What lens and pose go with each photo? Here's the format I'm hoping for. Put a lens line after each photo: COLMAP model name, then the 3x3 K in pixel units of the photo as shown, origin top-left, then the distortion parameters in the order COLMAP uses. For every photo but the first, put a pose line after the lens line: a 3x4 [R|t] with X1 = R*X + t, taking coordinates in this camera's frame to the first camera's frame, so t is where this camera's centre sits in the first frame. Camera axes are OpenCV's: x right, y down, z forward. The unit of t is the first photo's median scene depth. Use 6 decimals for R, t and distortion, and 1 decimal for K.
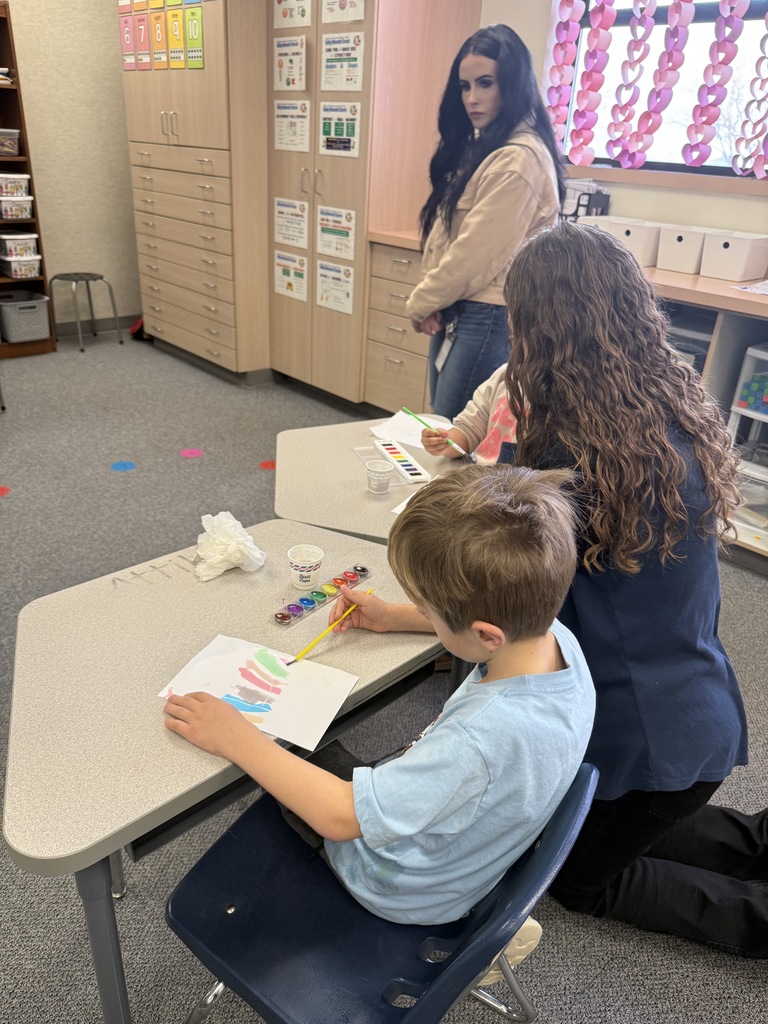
lens RADIAL K [[729.5, 0, 387.3], [0, 729.5, 512.8], [0, 0, 1]] dist [-0.004629, -0.004478]
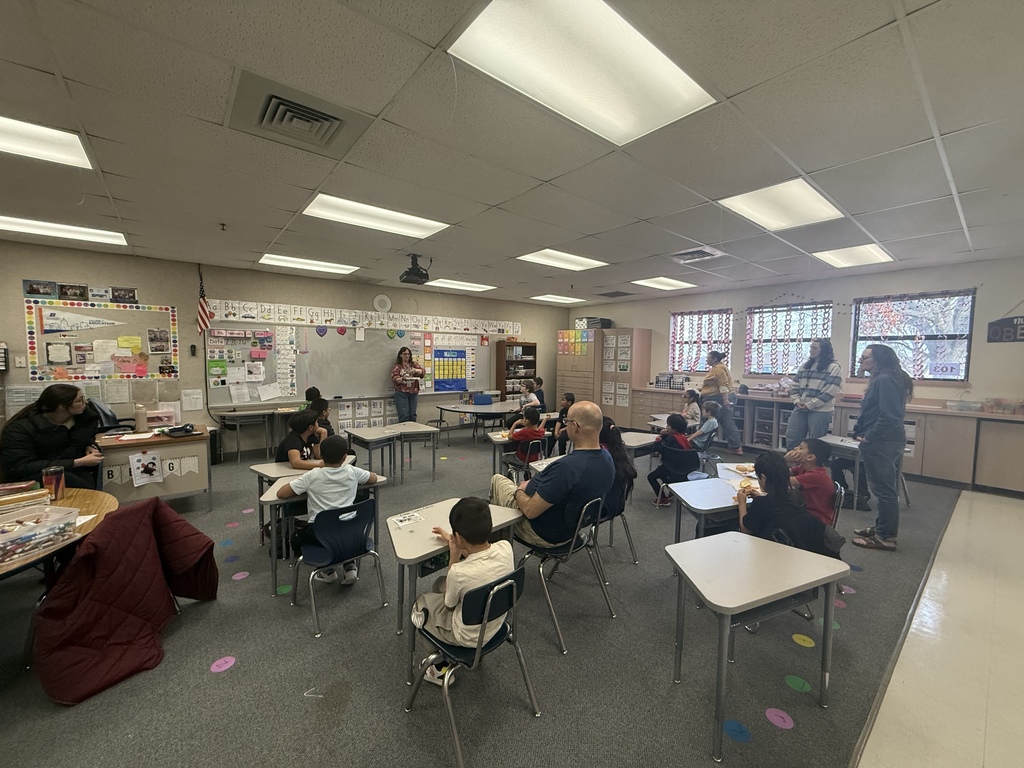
lens RADIAL K [[408.5, 0, 506.7], [0, 408.5, 386.5], [0, 0, 1]] dist [0.001411, 0.000015]
pose [[0.994585, -0.042874, -0.094669, -0.536728], [0.002645, 0.921081, -0.389363, 0.547421], [0.103891, 0.387004, 0.916207, -1.299006]]
